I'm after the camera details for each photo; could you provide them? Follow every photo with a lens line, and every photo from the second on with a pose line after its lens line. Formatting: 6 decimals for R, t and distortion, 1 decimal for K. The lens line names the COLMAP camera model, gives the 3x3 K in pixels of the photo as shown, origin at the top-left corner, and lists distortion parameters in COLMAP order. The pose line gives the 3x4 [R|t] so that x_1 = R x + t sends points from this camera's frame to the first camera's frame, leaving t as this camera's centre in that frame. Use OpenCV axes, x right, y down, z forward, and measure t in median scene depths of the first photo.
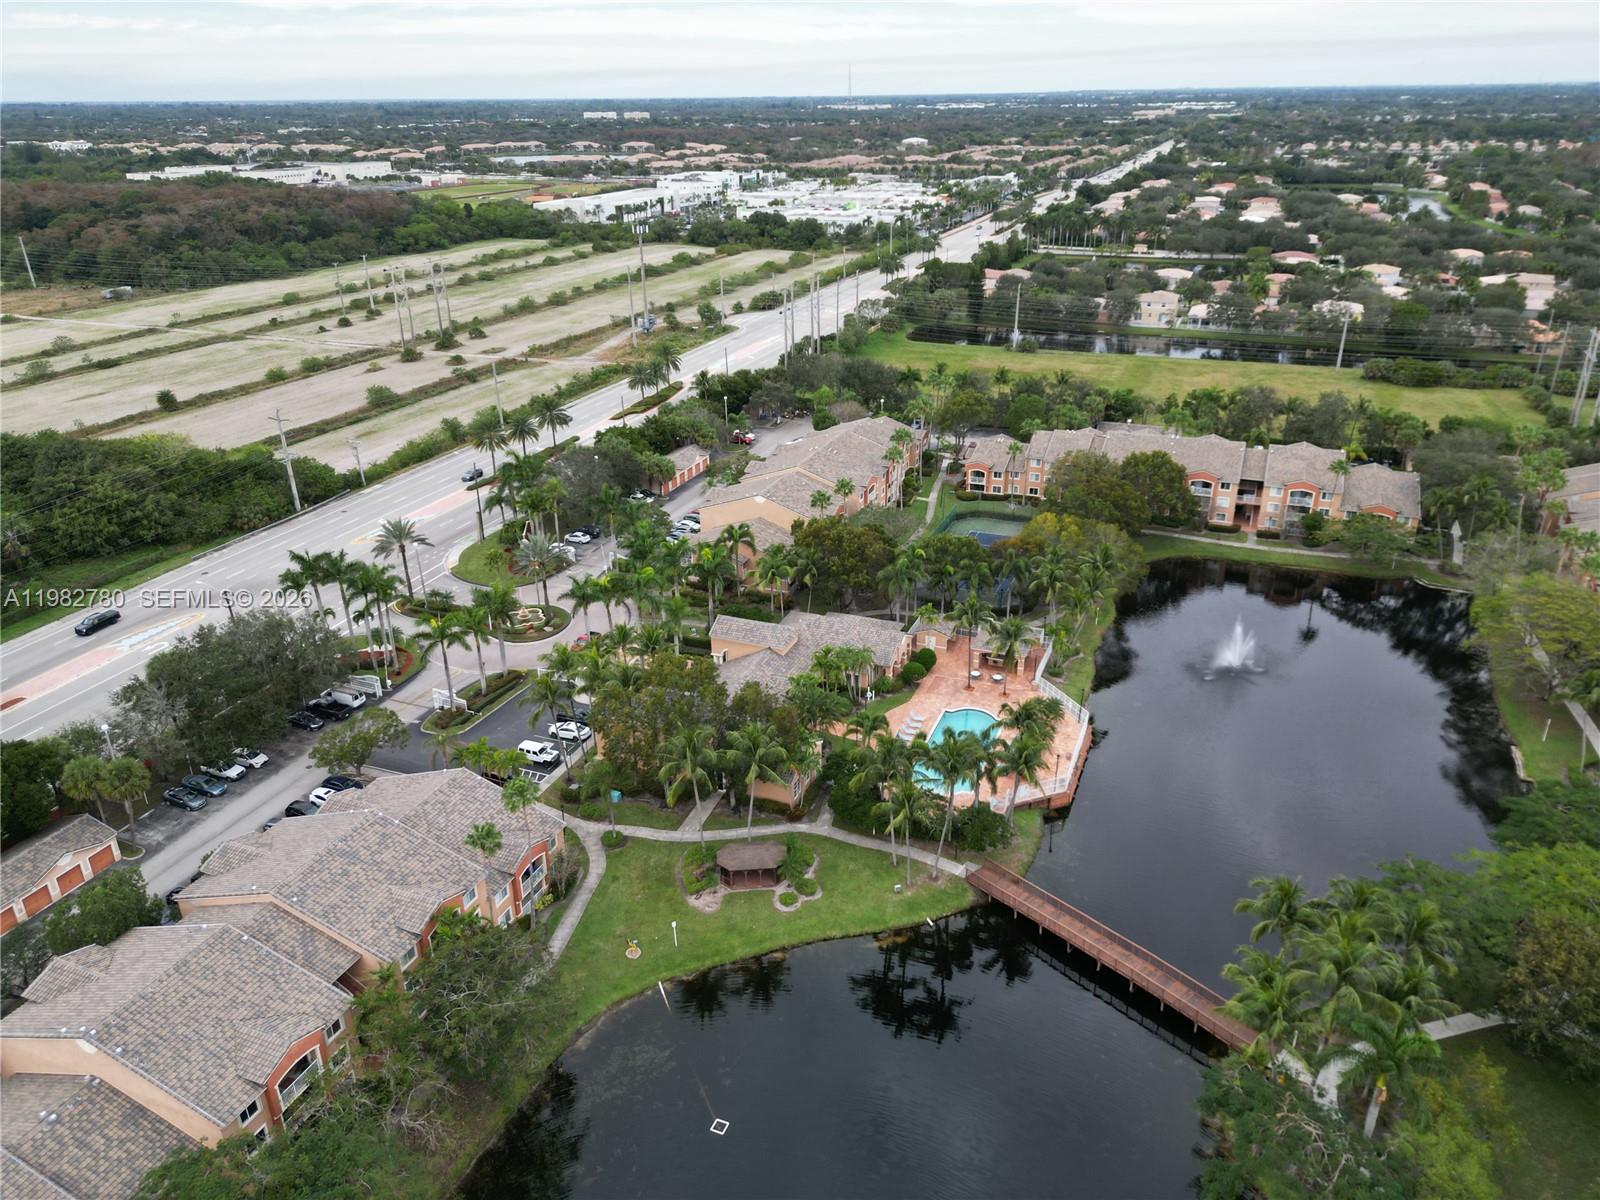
lens RADIAL K [[1124.2, 0, 806.8], [0, 1124.2, 600.5], [0, 0, 1]] dist [0.065477, -0.061841]
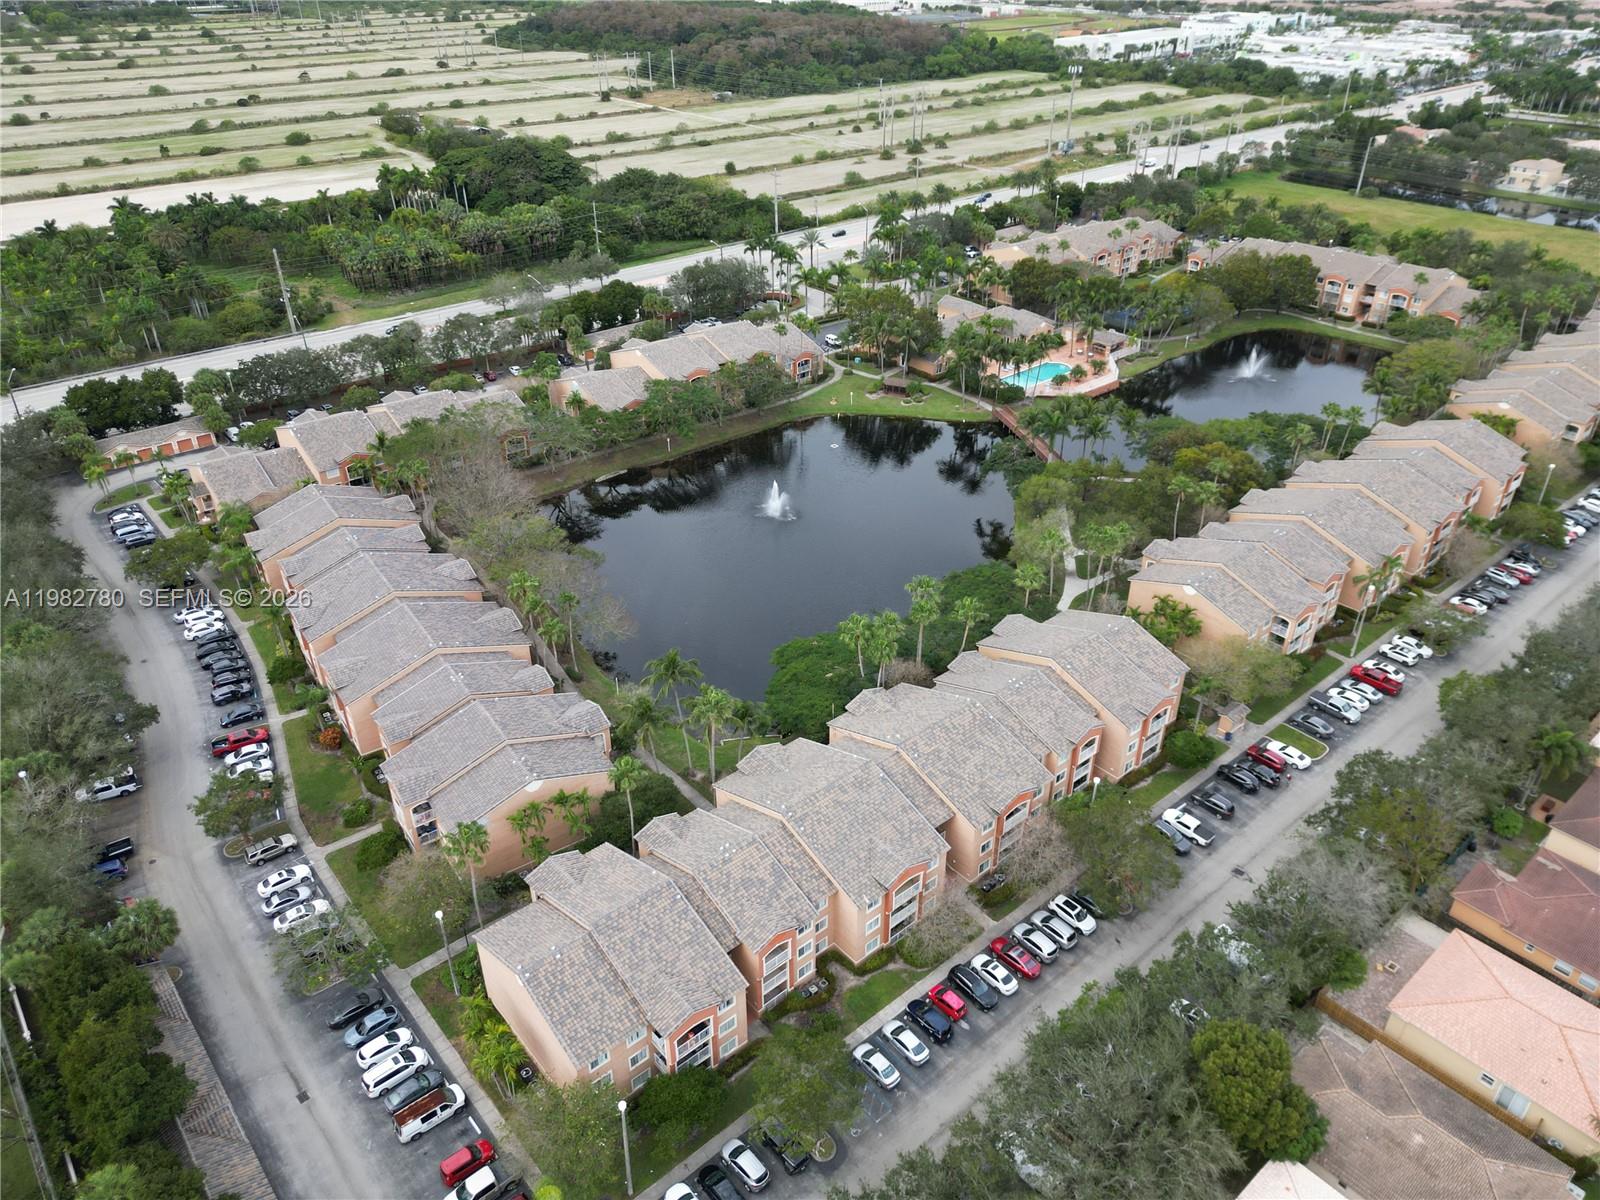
lens RADIAL K [[1124.2, 0, 806.8], [0, 1124.2, 600.5], [0, 0, 1]] dist [0.065477, -0.061841]
pose [[0.887373, 0.246680, -0.389511, 0.289171], [-0.195424, 0.966424, 0.166834, 0.119418], [0.417587, -0.071925, 0.905786, -0.414718]]
